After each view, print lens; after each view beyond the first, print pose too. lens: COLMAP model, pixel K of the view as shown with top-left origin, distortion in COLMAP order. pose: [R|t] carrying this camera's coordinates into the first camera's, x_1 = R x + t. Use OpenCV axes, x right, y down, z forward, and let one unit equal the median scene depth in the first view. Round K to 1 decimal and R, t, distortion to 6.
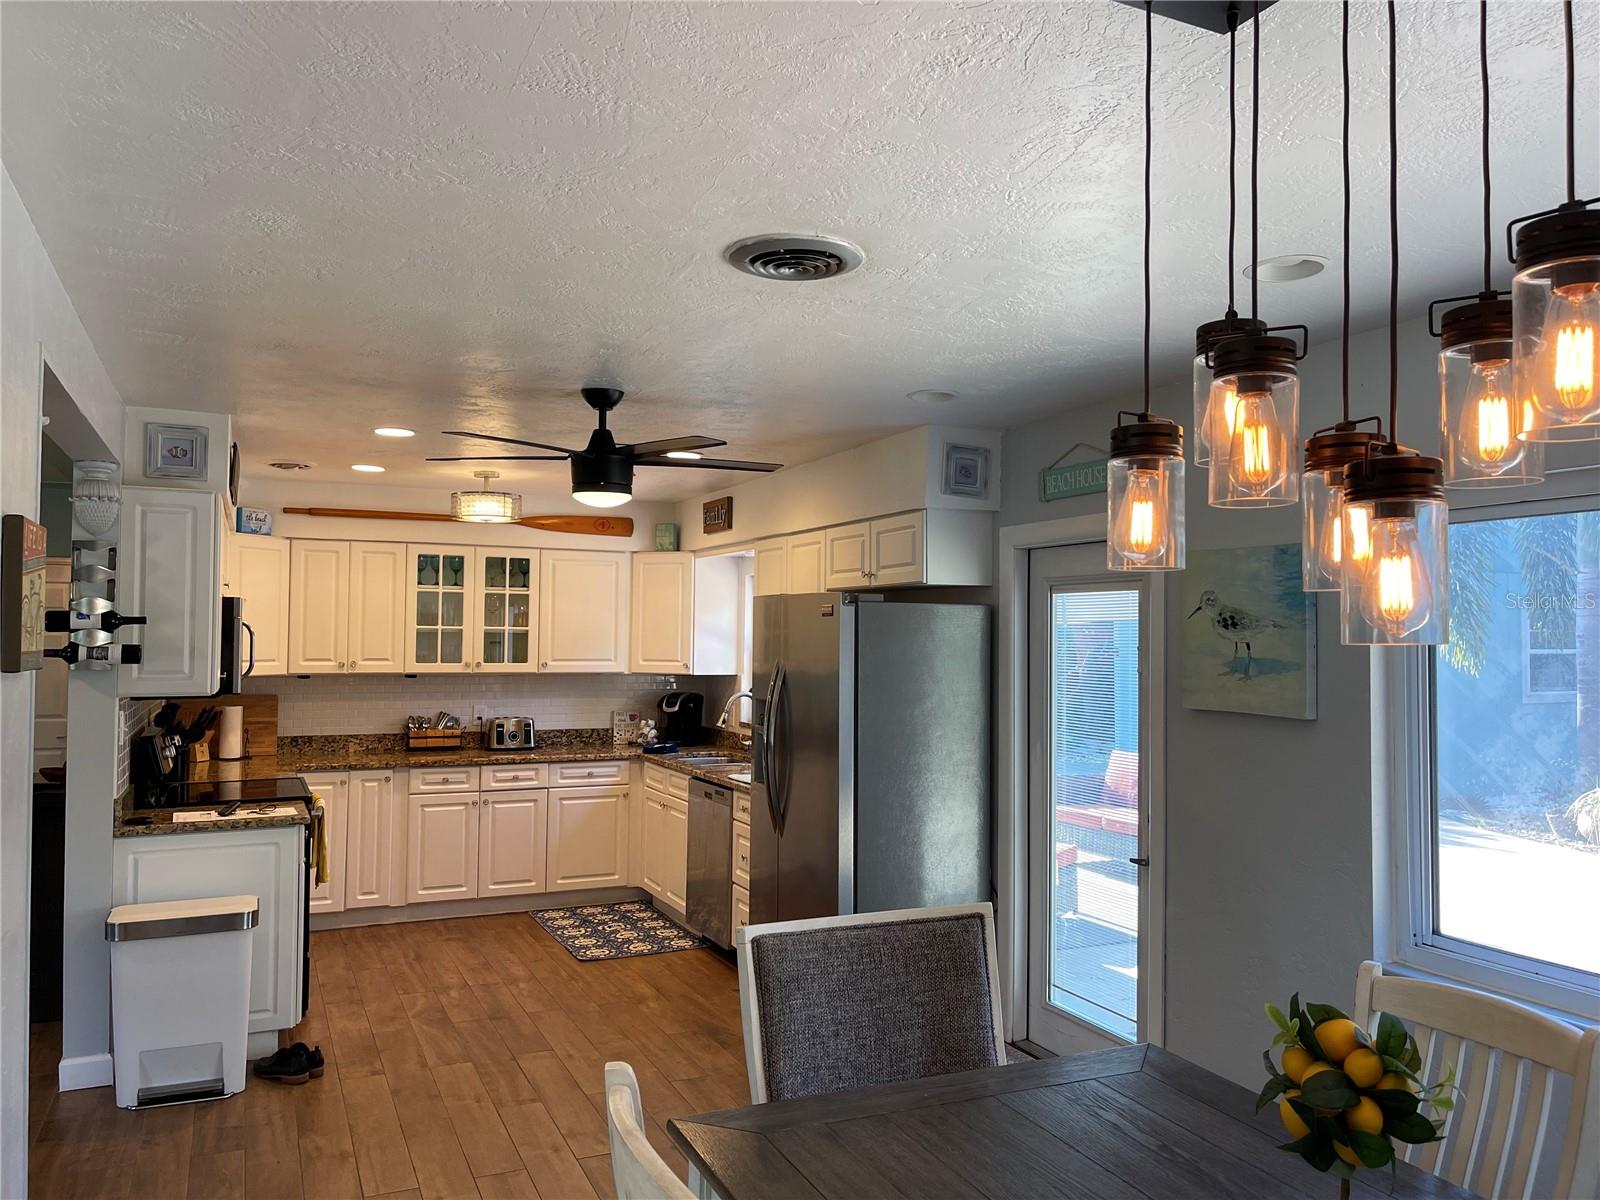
lens RADIAL K [[1195.5, 0, 800.0], [0, 1195.5, 600.0], [0, 0, 1]] dist [-0.003643, -0.008541]
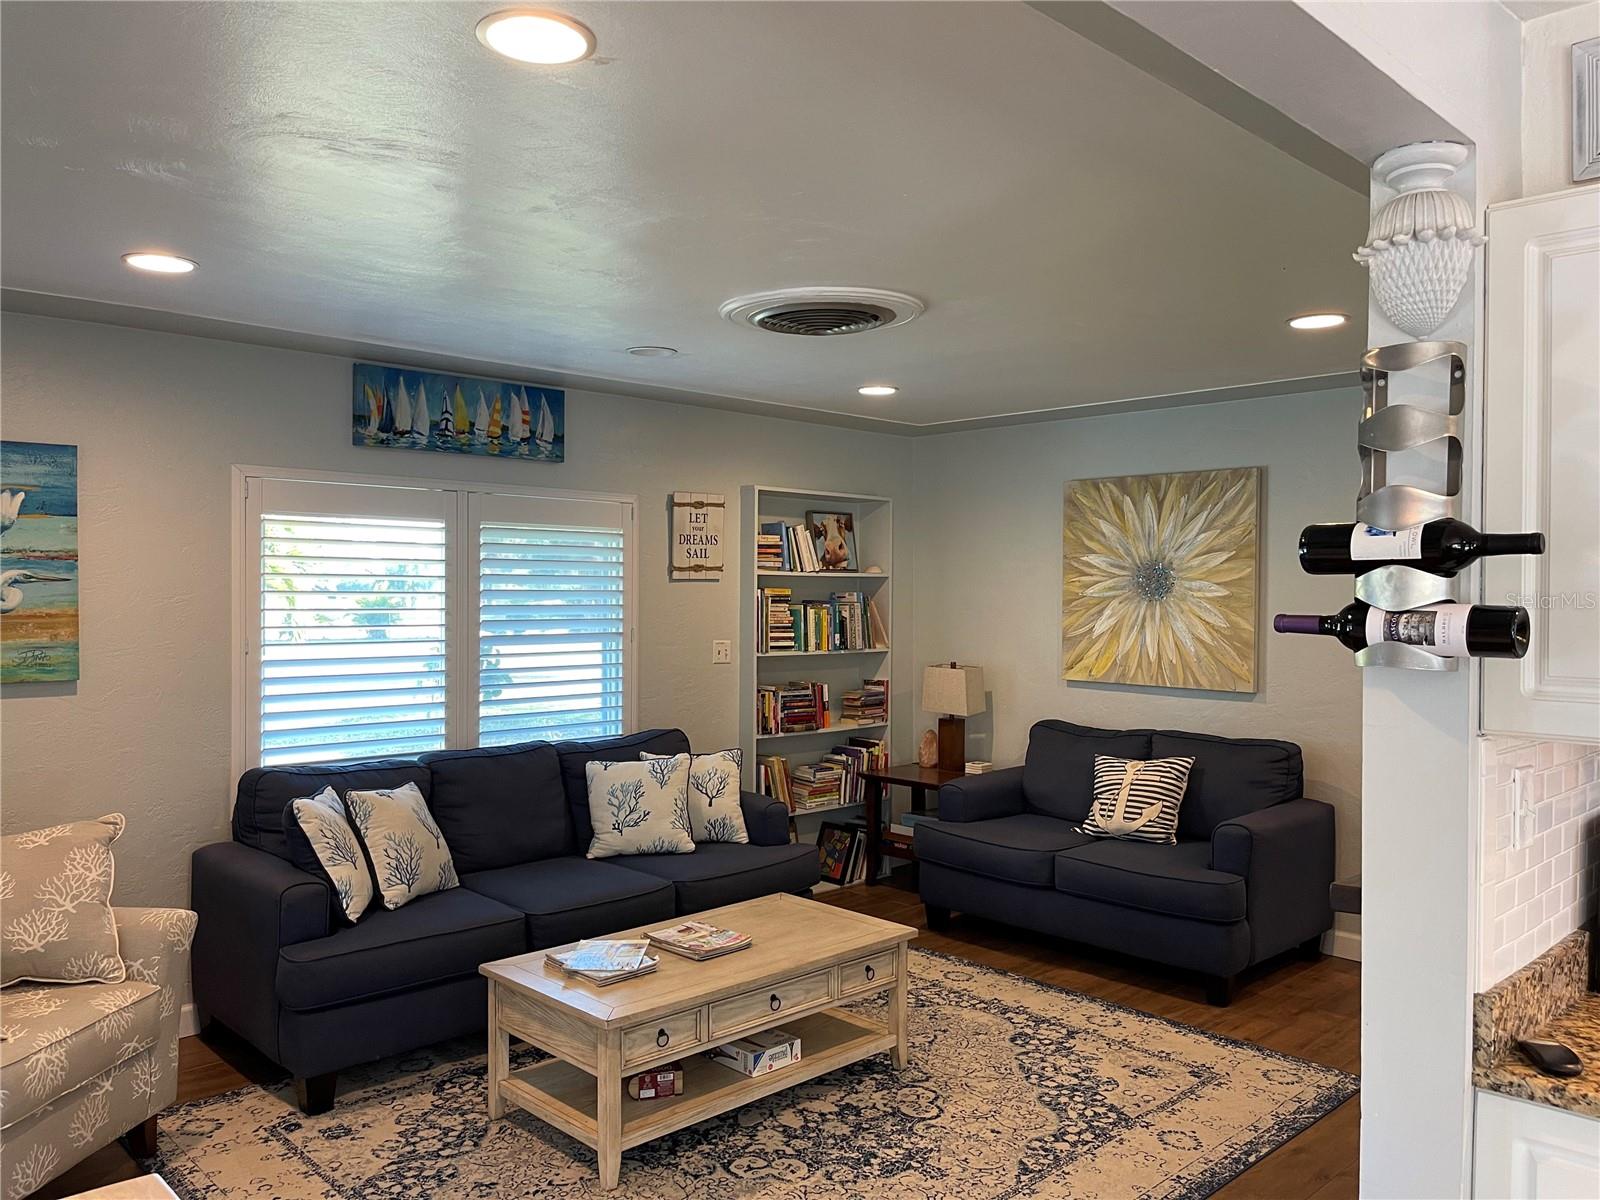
lens RADIAL K [[1195.5, 0, 800.0], [0, 1195.5, 600.0], [0, 0, 1]] dist [-0.003643, -0.008541]
pose [[0.330427, 0.008511, -0.943793, -0.279701], [0.024777, 0.999536, 0.017689, 0.023297], [0.943506, -0.029230, 0.330063, 0.671260]]
